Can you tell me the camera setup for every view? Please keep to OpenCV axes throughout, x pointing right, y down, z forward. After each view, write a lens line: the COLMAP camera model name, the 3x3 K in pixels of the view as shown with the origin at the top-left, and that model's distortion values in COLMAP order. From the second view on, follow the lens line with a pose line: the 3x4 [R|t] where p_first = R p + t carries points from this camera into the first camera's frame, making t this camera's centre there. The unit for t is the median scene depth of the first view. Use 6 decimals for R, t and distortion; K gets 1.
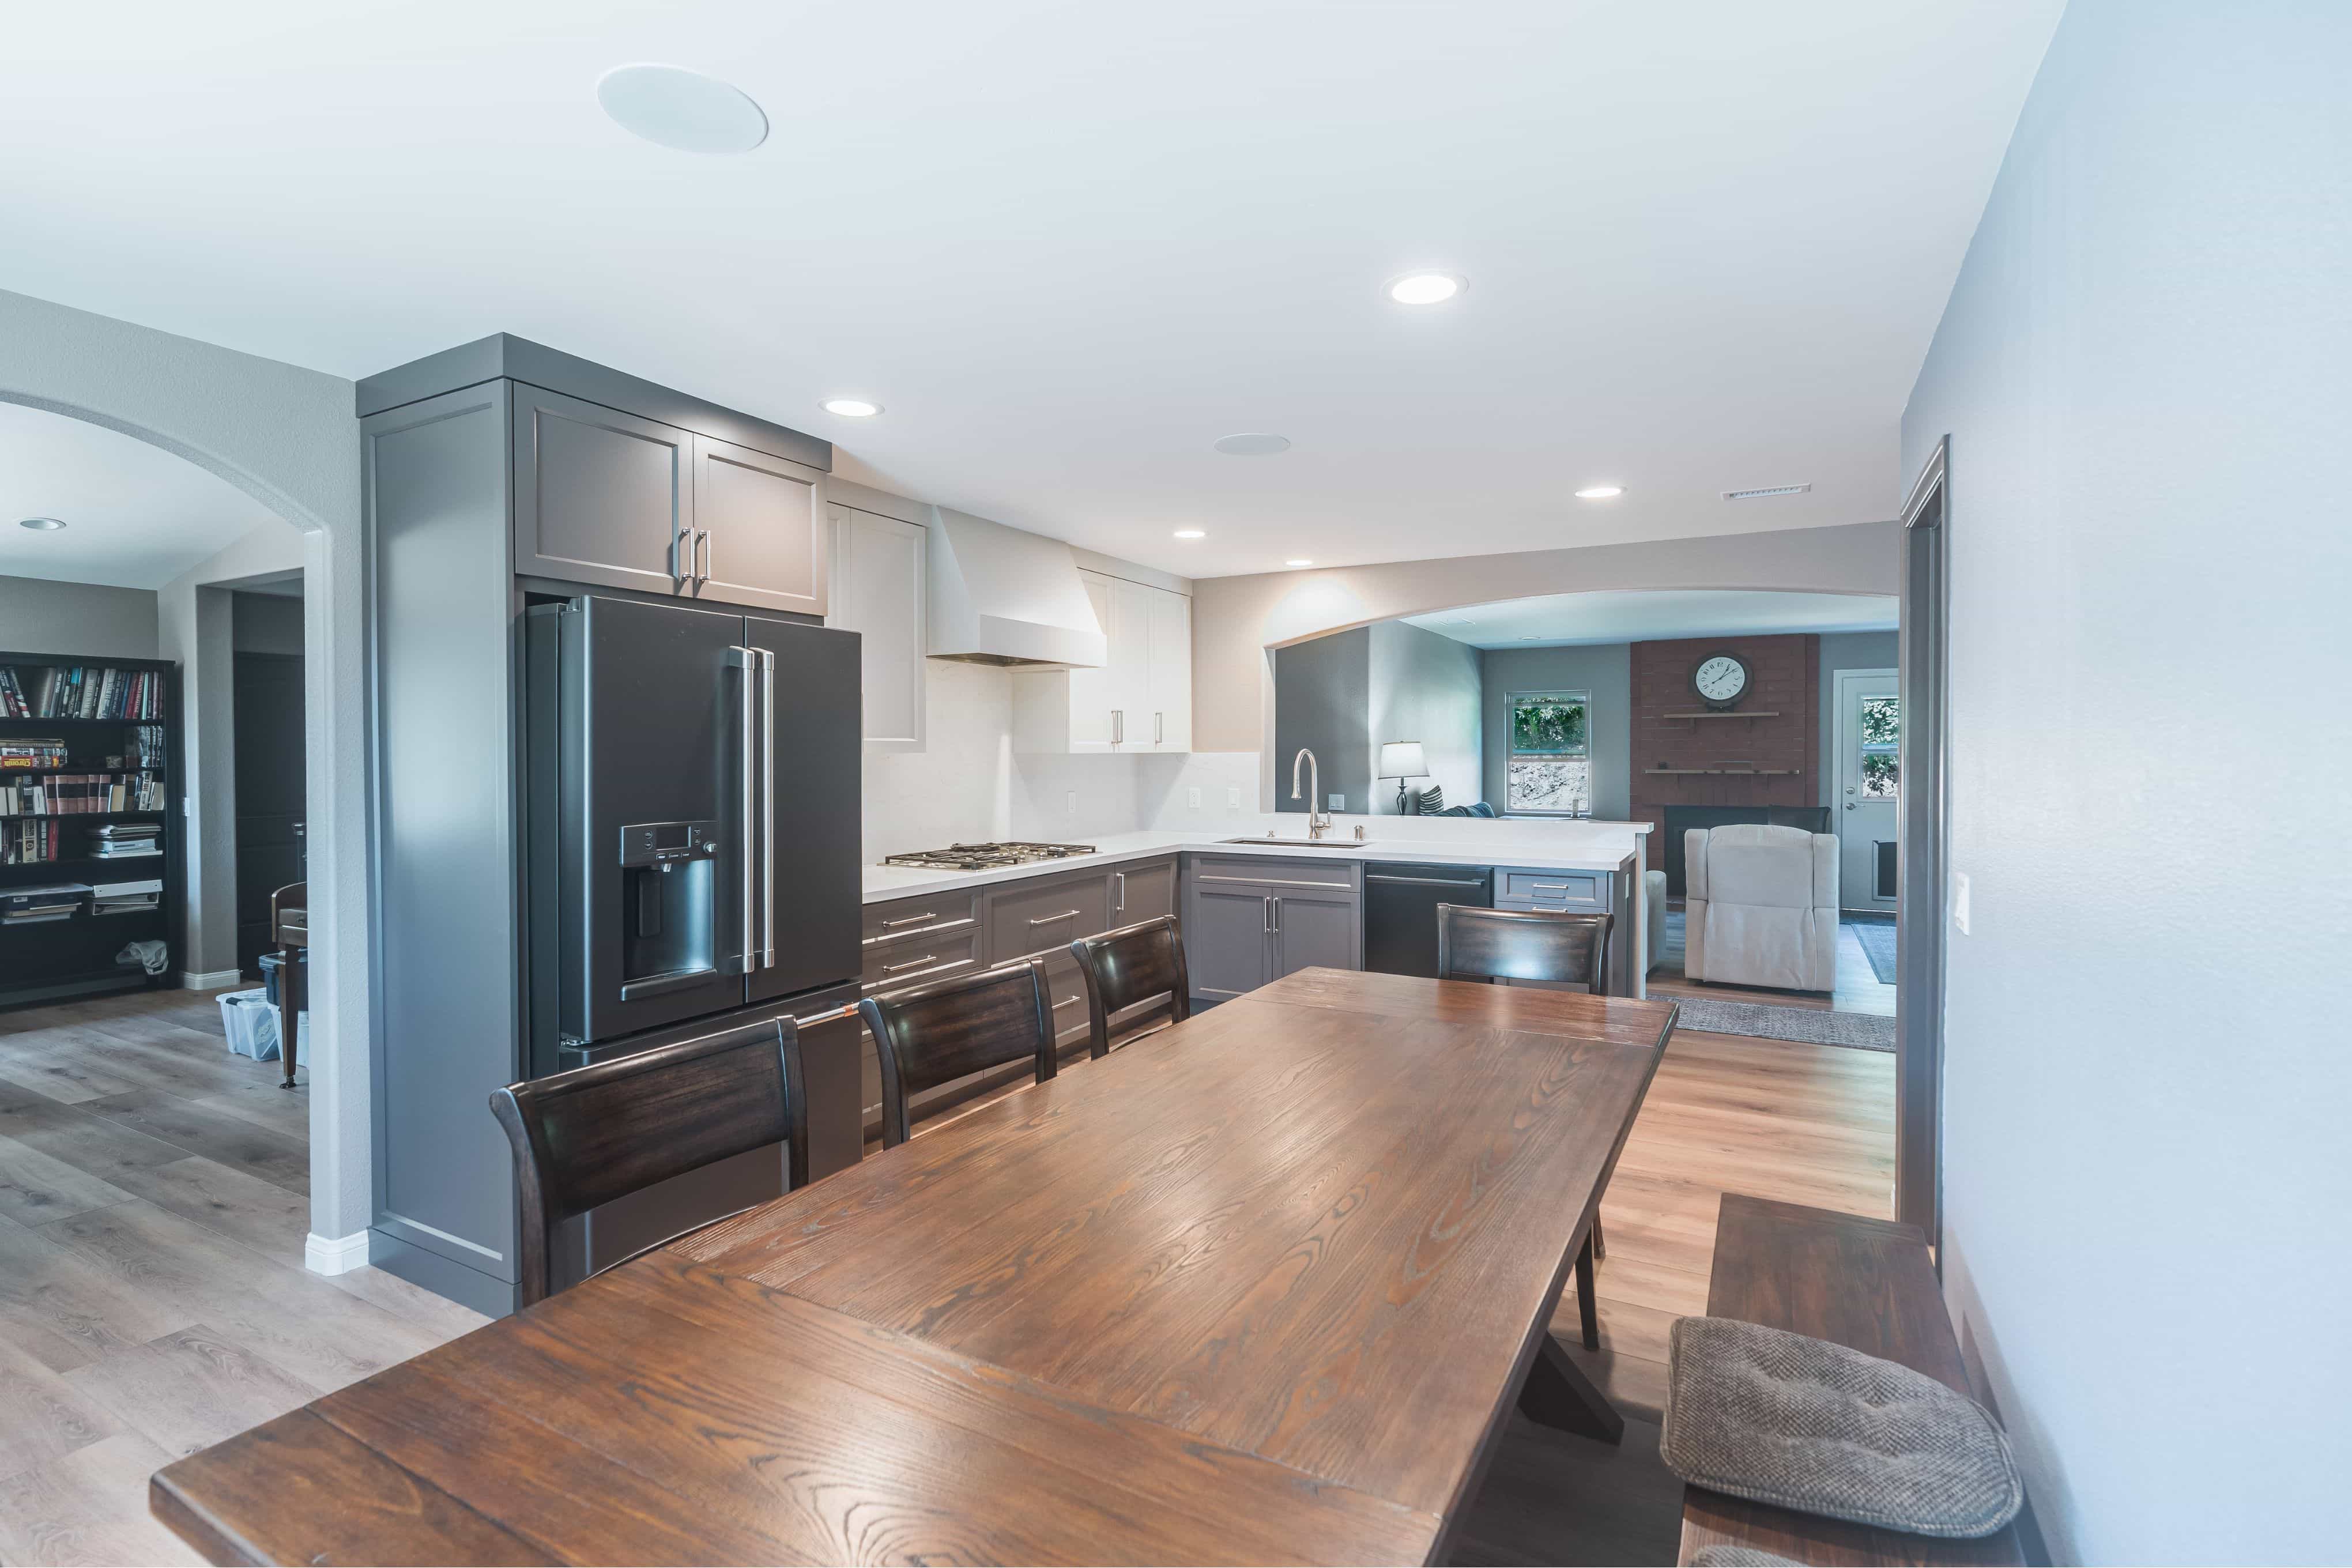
lens RADIAL K [[1125.5, 0, 1138.5], [0, 1125.5, 765.8], [0, 0, 1]] dist [0.000873, 0.000539]
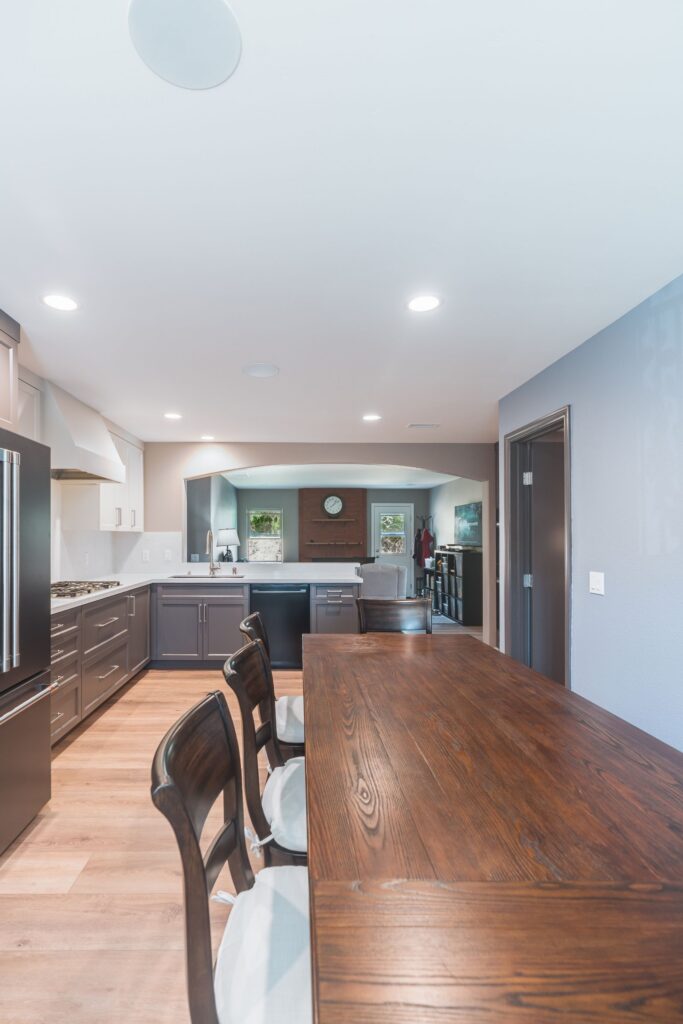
lens RADIAL K [[512.7, 0, 287.1], [0, 512.7, 539.8], [0, 0, 1]] dist [-0.000248, 0.000032]
pose [[0.867891, 0.000818, 0.496755, -0.188167], [0.004028, 0.999954, -0.008685, 0.010733], [-0.496739, 0.009538, 0.867847, 0.129355]]
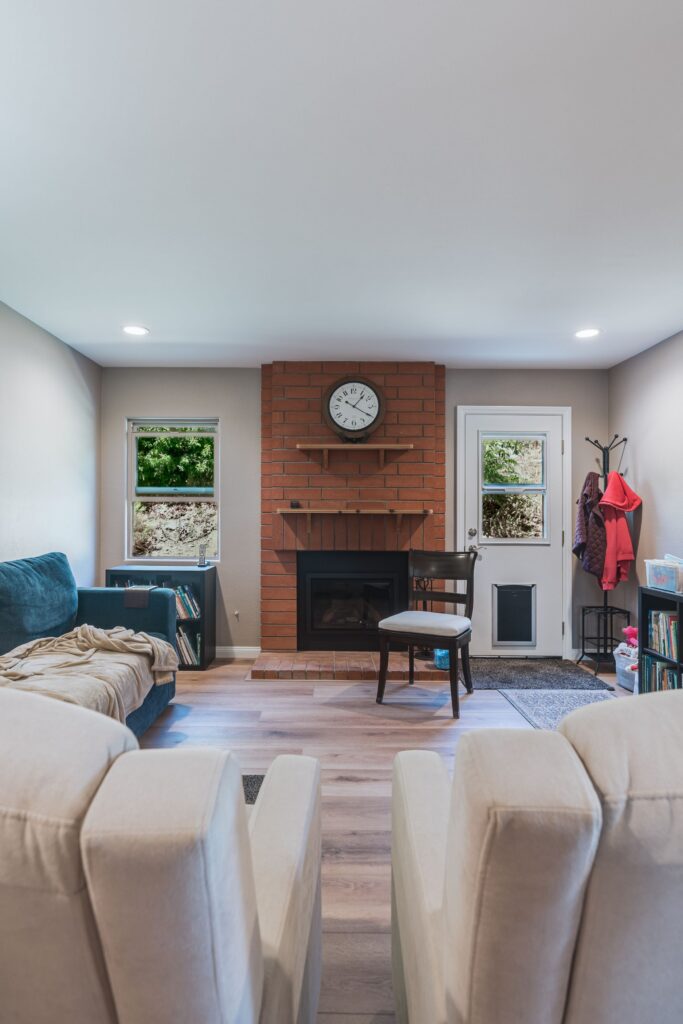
lens RADIAL K [[518.2, 0, 341.5], [0, 518.2, 512.0], [0, 0, 1]] dist [0.000106, 0.000169]
pose [[0.862184, 0.013341, 0.506420, 0.463731], [-0.002052, 0.999737, -0.022842, 0.022818], [-0.506592, 0.018655, 0.861984, 1.002723]]
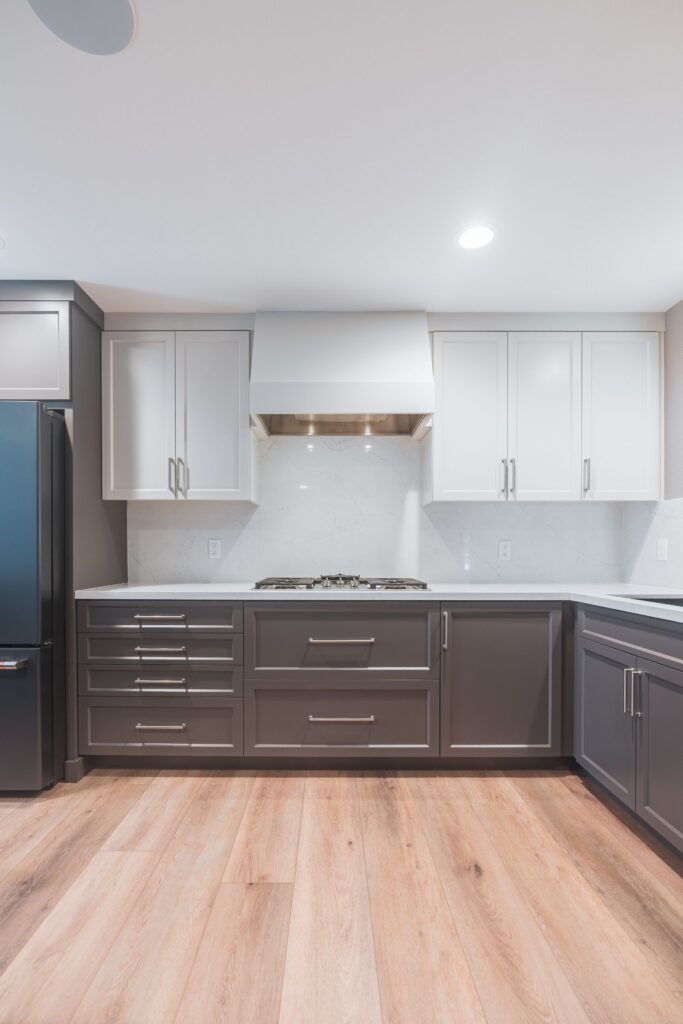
lens RADIAL K [[490.0, 0, 321.4], [0, 490.0, 559.5], [0, 0, 1]] dist [0.000873, 0.000539]
pose [[0.498541, 0.019004, -0.866658, 0.277748], [-0.017374, 0.999778, 0.011929, 0.039144], [0.866692, 0.009110, 0.498760, 0.599882]]
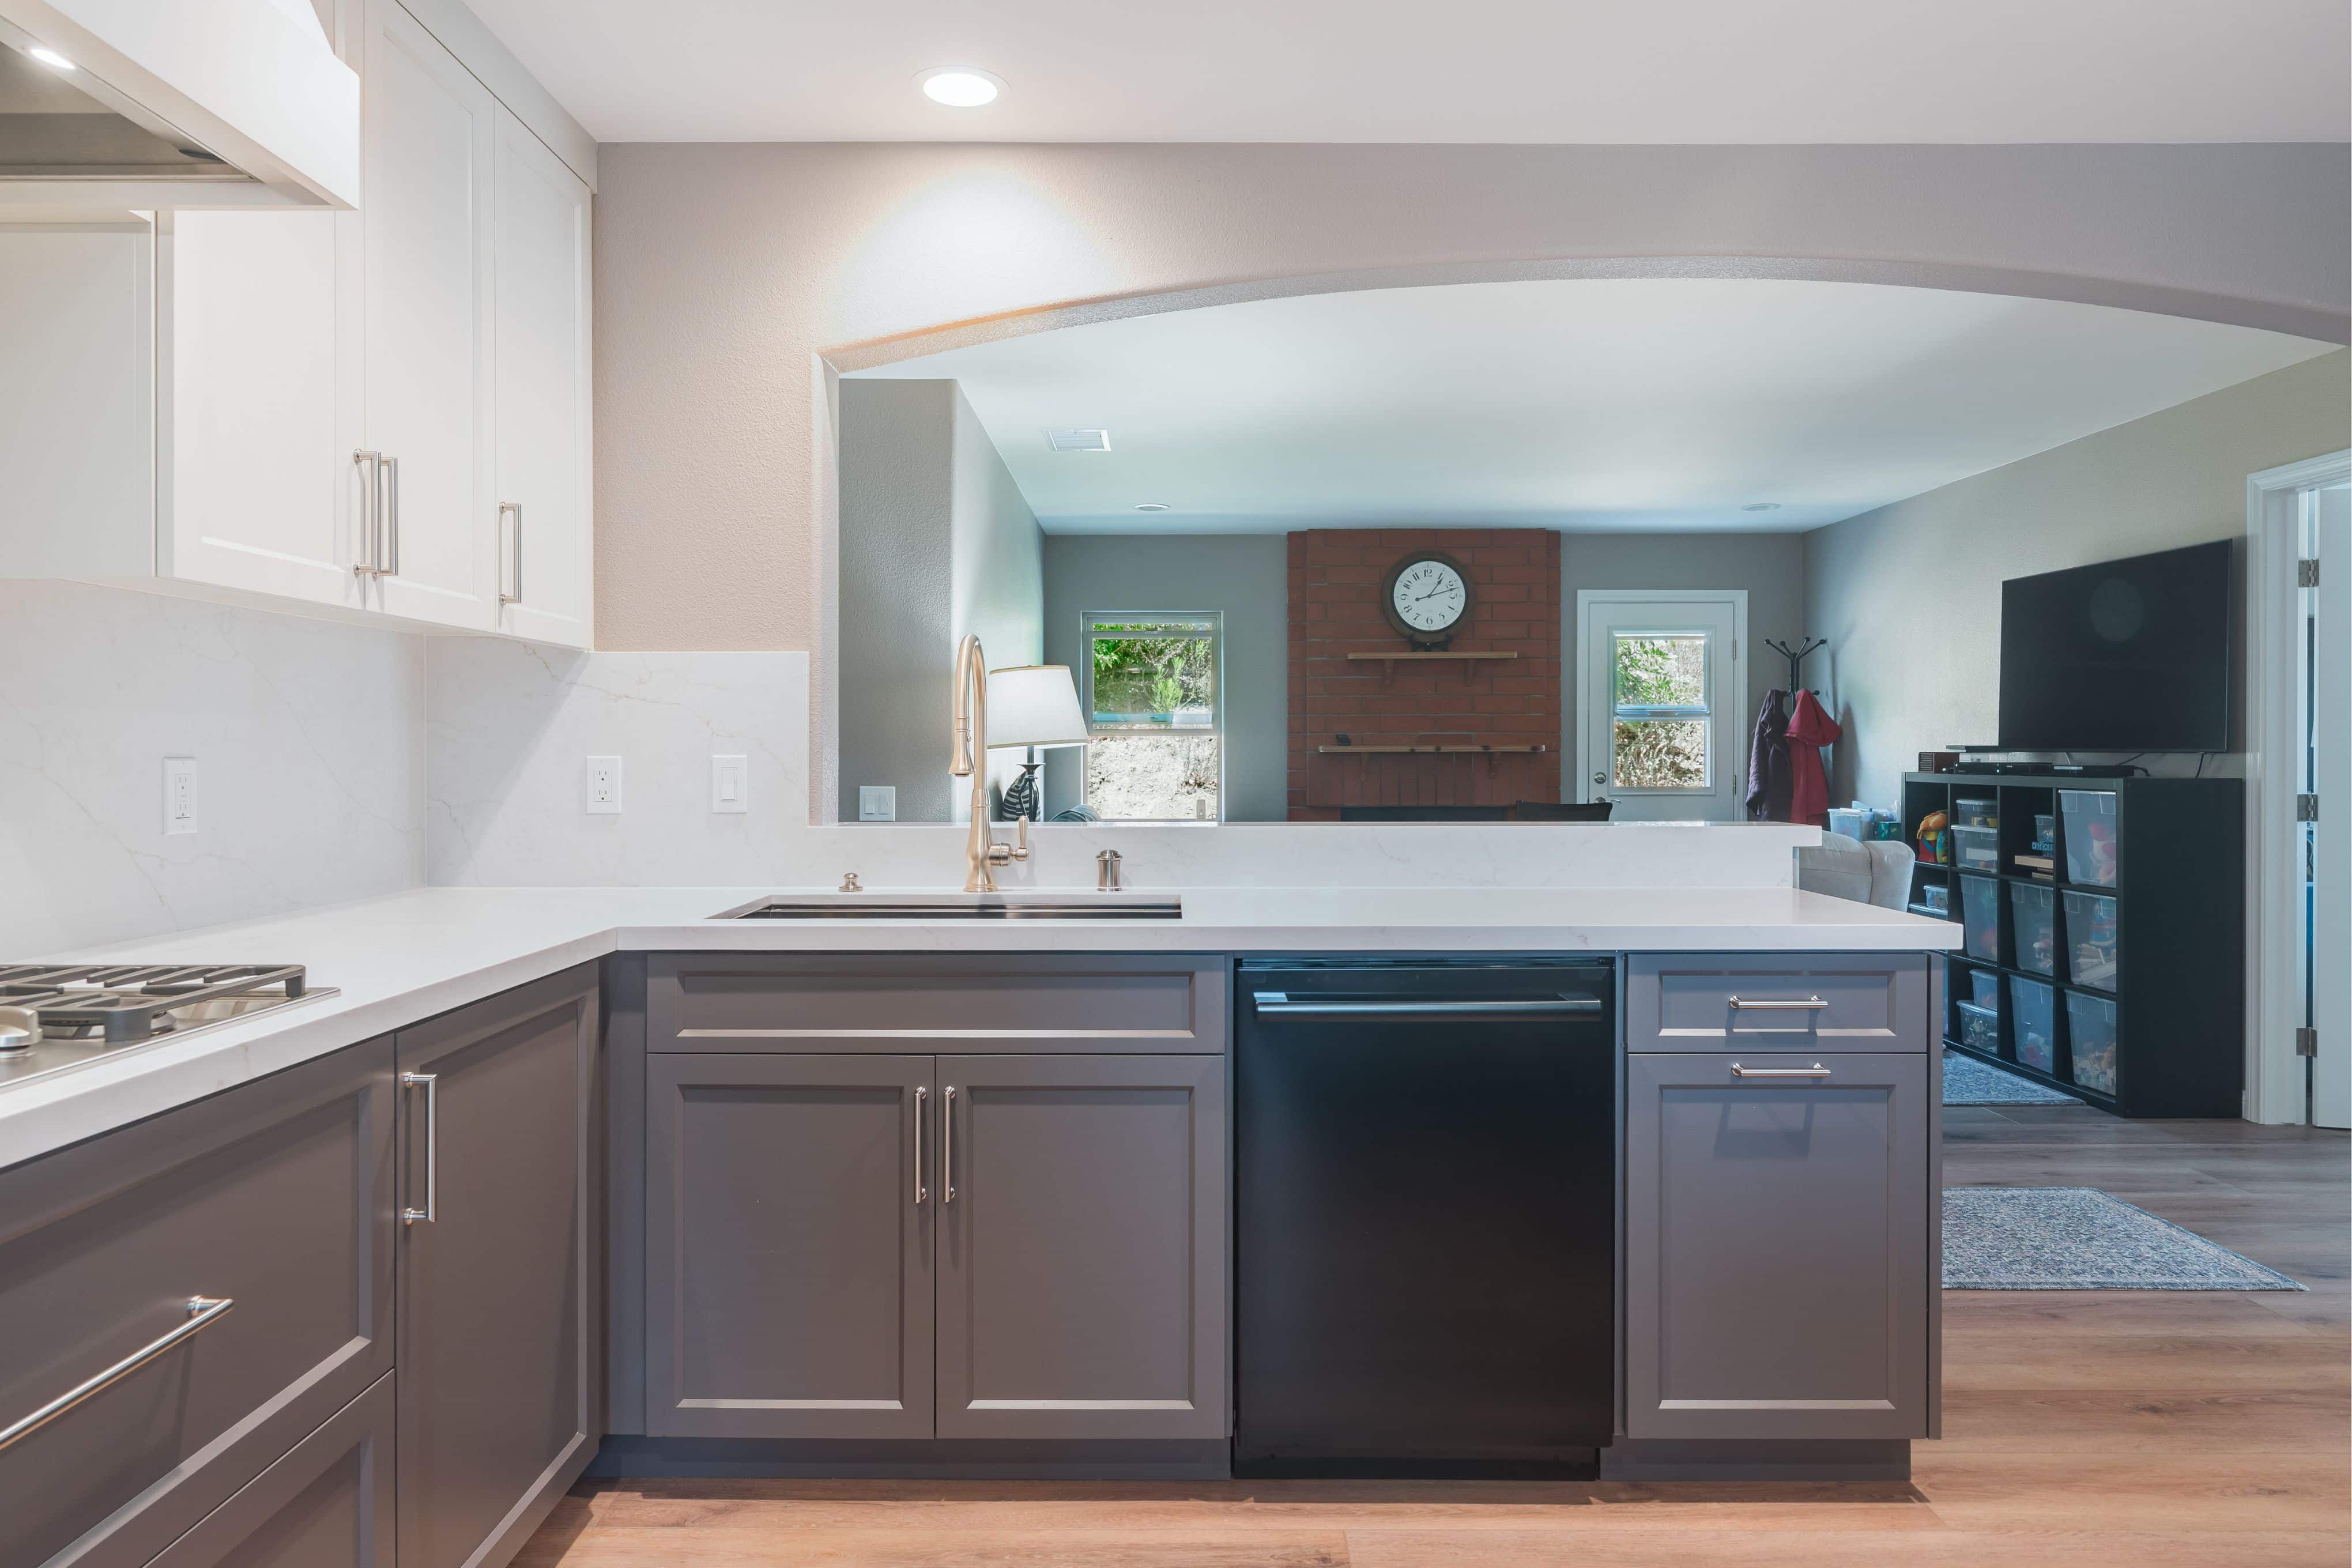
lens RADIAL K [[1514.7, 0, 1145.7], [0, 1514.7, 755.7], [0, 0, 1]] dist [-0.008100, 0.000399]
pose [[0.866486, 0.002098, 0.499196, -0.038771], [0.004933, 0.999906, -0.012766, 0.028496], [-0.499176, 0.013524, 0.866395, 0.562435]]
